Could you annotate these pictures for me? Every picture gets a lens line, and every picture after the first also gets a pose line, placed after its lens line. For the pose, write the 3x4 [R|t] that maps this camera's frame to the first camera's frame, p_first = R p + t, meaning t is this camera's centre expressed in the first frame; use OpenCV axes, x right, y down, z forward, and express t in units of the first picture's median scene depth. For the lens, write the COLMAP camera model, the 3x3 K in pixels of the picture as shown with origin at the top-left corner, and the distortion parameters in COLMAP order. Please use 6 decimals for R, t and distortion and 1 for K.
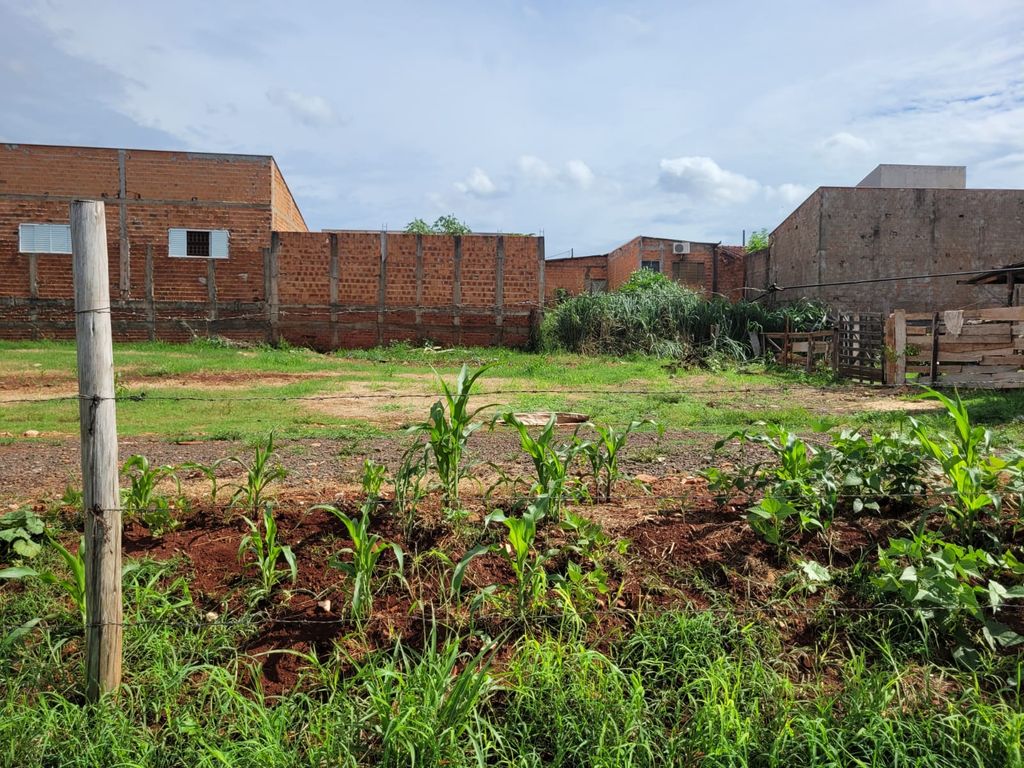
lens RADIAL K [[775.9, 0, 501.1], [0, 775.9, 375.6], [0, 0, 1]] dist [0.046343, -0.044077]
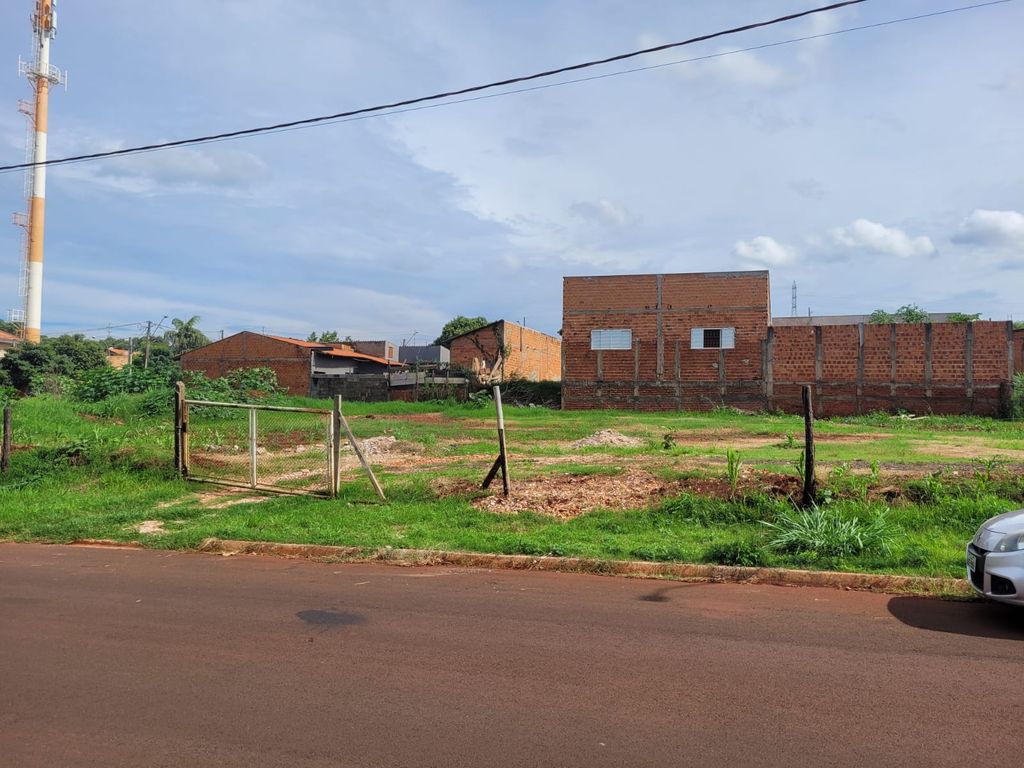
lens RADIAL K [[784.0, 0, 512.0], [0, 784.0, 384.0], [0, 0, 1]] dist [0.027312, -0.008309]
pose [[0.923142, -0.014050, -0.384202, -0.185433], [-0.013950, 0.997450, -0.069995, 0.009949], [0.384206, 0.069976, 0.920592, -0.379845]]
